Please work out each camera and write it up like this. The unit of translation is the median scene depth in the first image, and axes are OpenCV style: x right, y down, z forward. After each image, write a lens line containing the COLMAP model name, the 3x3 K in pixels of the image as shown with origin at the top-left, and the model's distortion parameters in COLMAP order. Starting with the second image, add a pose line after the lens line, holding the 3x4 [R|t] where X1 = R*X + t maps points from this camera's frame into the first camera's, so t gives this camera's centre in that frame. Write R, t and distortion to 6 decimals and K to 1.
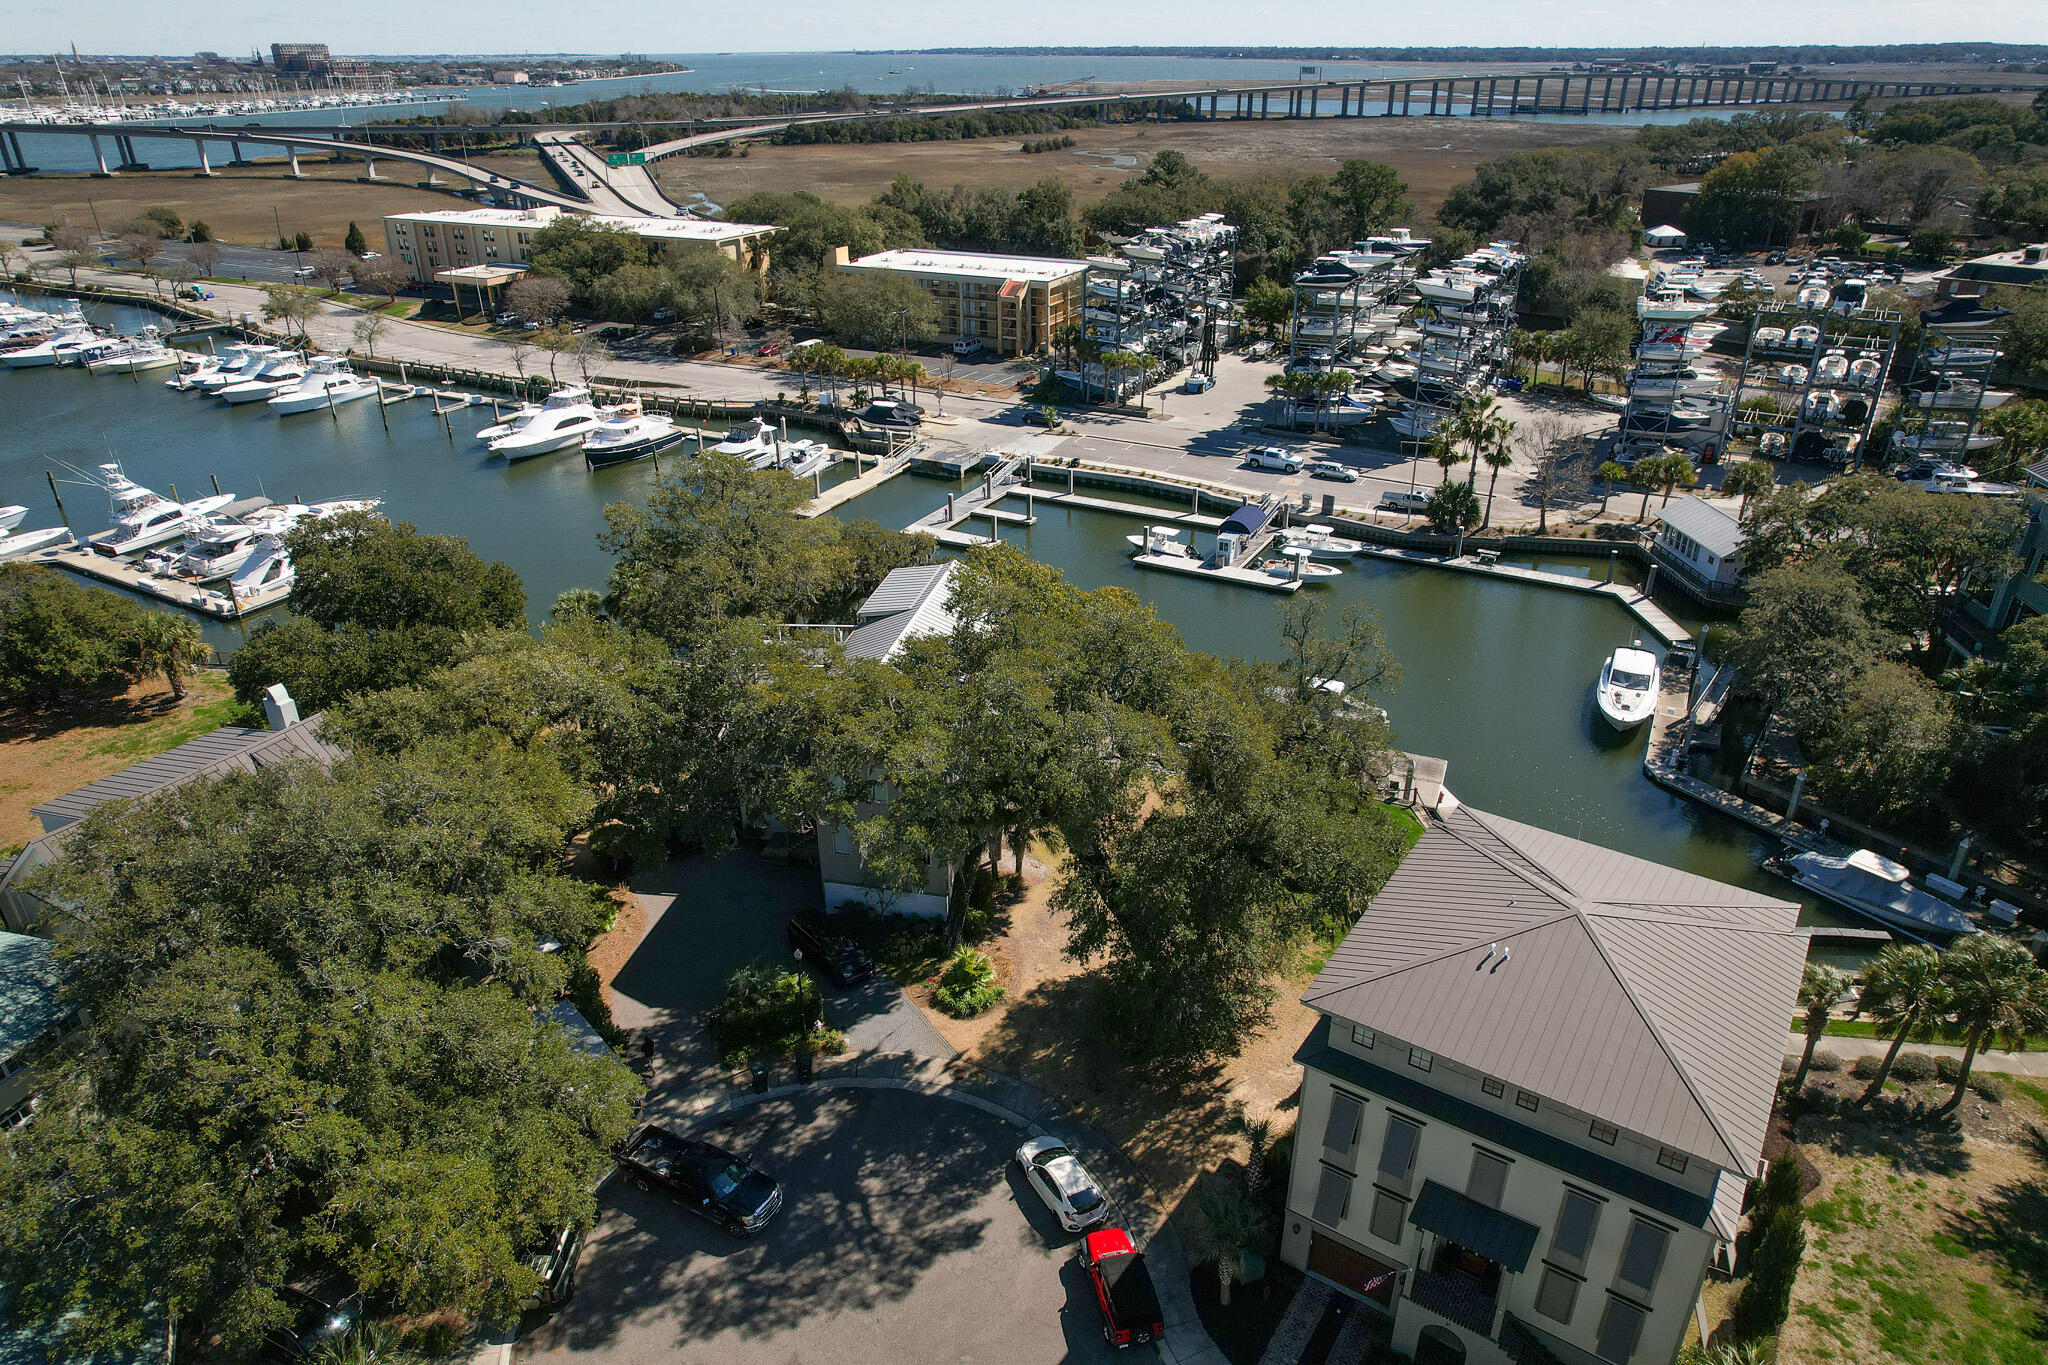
lens RADIAL K [[1313.8, 0, 1015.6], [0, 1313.8, 682.7], [0, 0, 1]] dist [-0.083389, 0.080302]
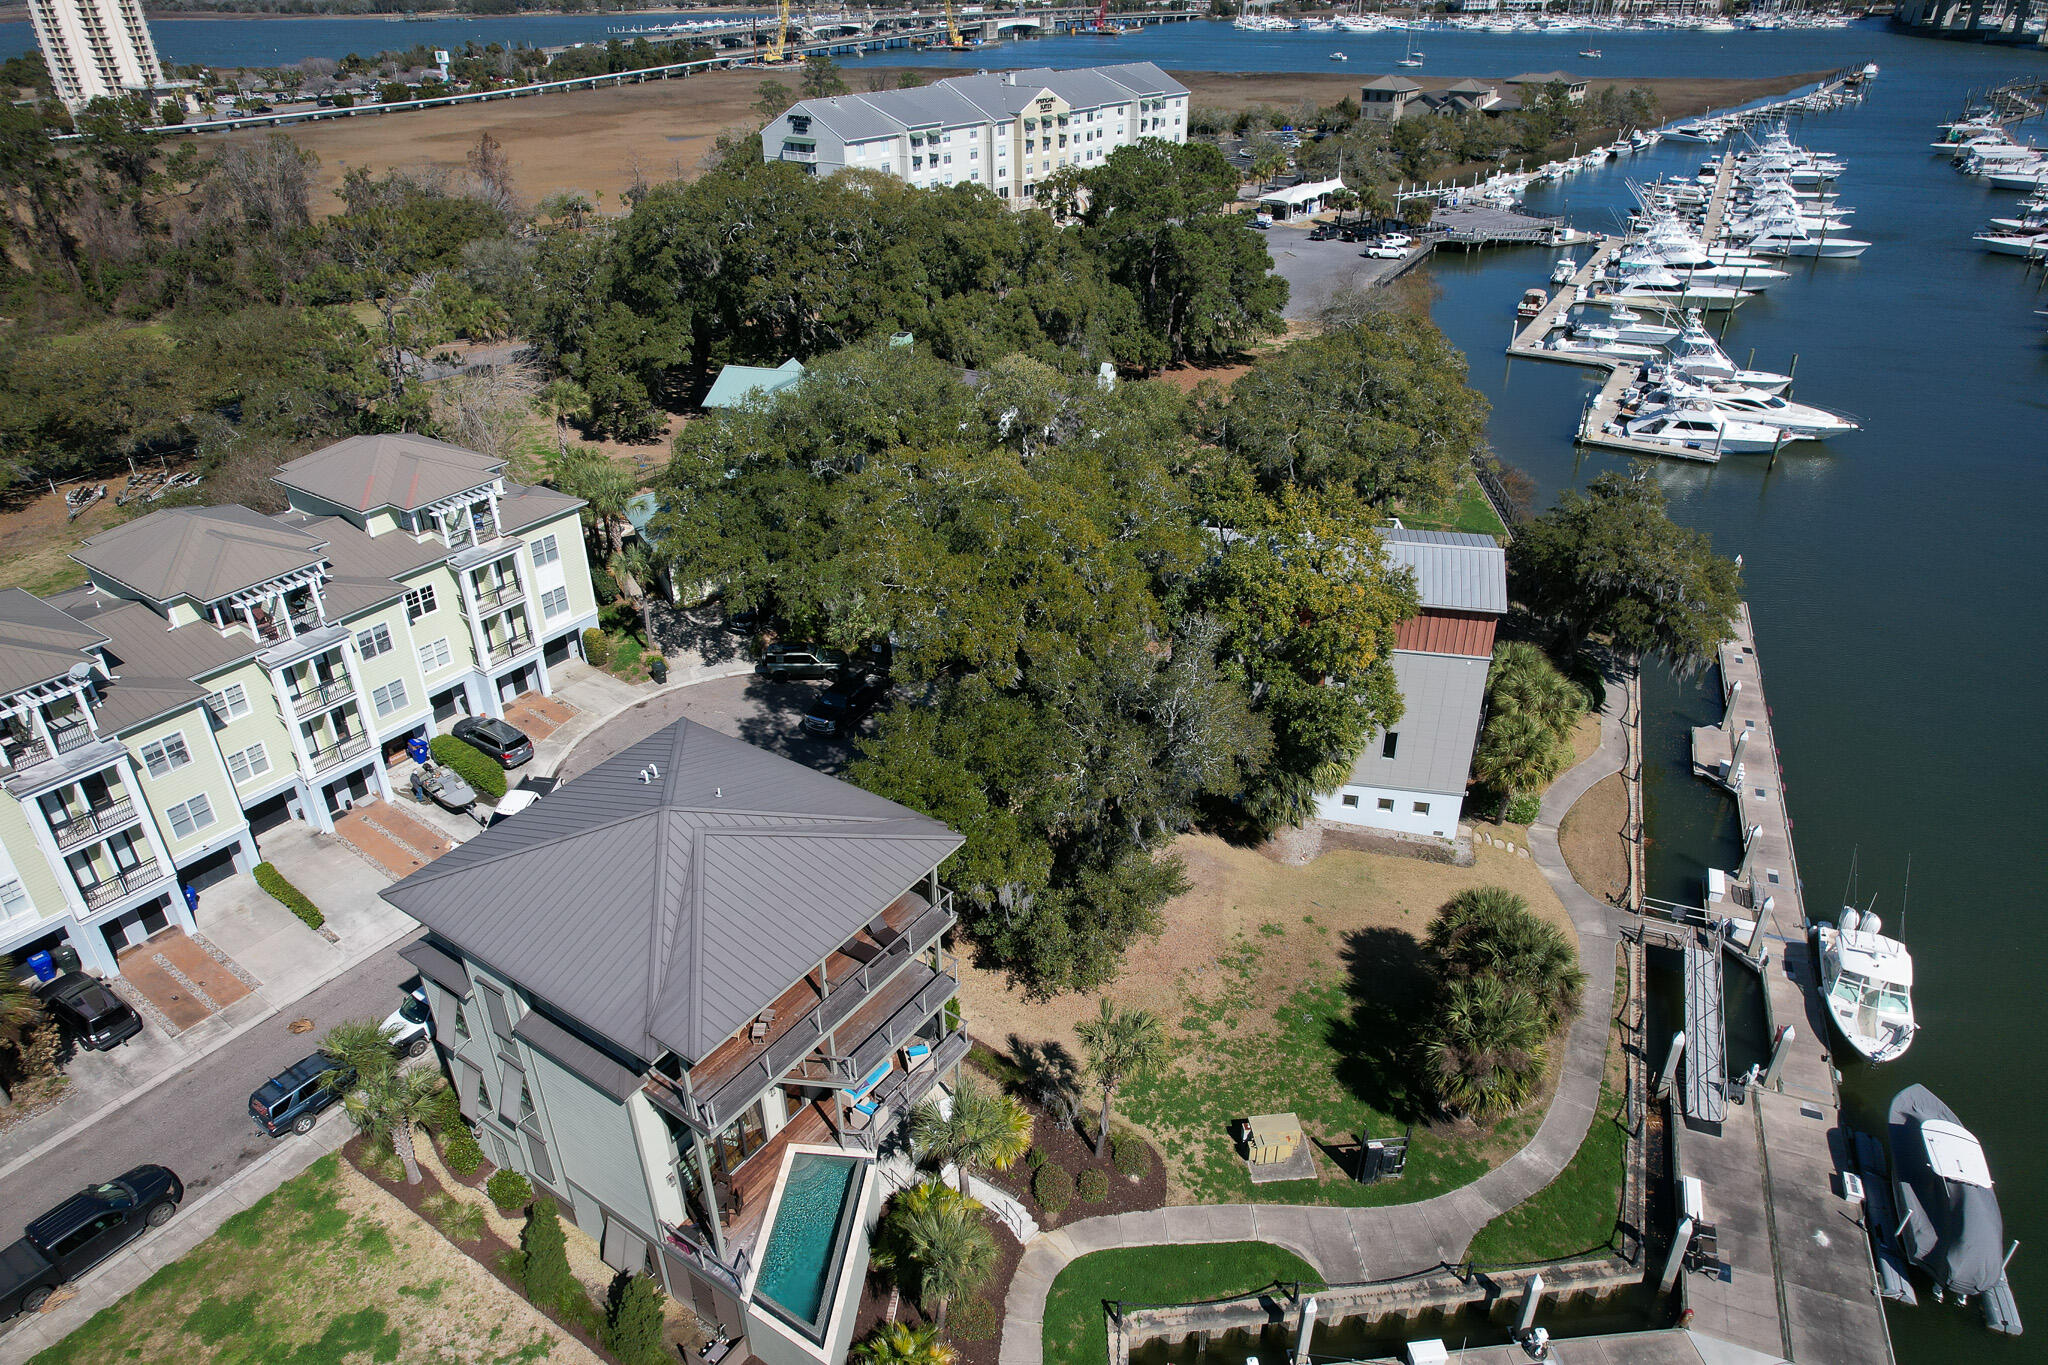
lens RADIAL K [[1313.8, 0, 1015.6], [0, 1313.8, 682.7], [0, 0, 1]] dist [-0.083389, 0.080302]
pose [[0.004872, 0.495166, -0.868785, 0.333486], [-0.431901, 0.784624, 0.444776, -0.121423], [0.901908, 0.373062, 0.217686, 0.262854]]
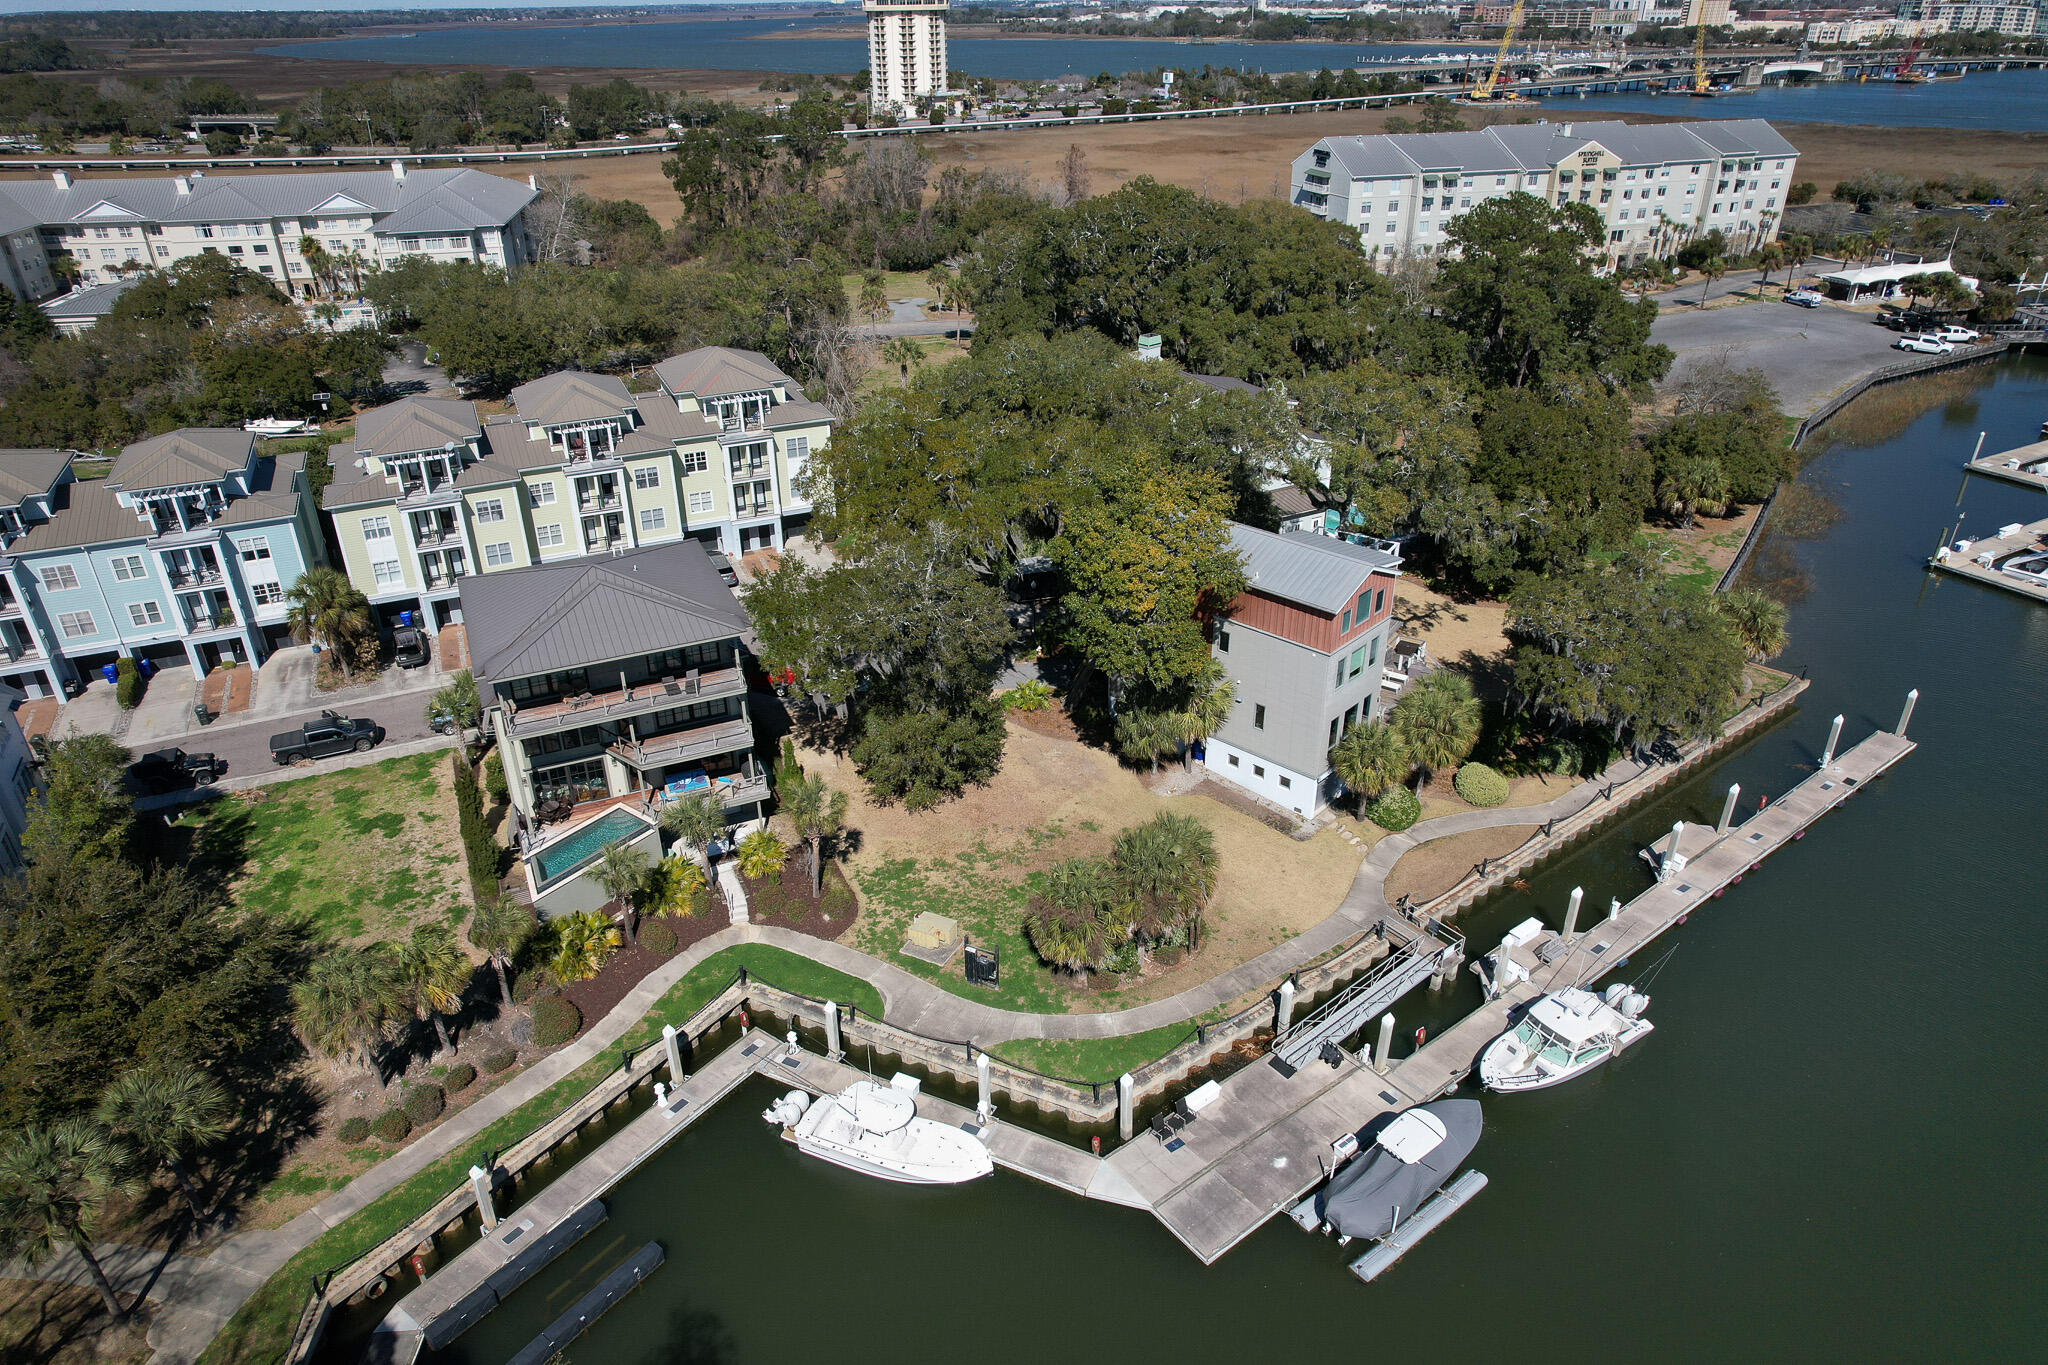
lens RADIAL K [[1313.8, 0, 1015.6], [0, 1313.8, 682.7], [0, 0, 1]] dist [-0.083389, 0.080302]
pose [[-0.511792, 0.412869, -0.753397, 0.380616], [-0.368662, 0.686559, 0.626678, -0.243111], [0.775988, 0.598478, -0.199167, 0.480285]]
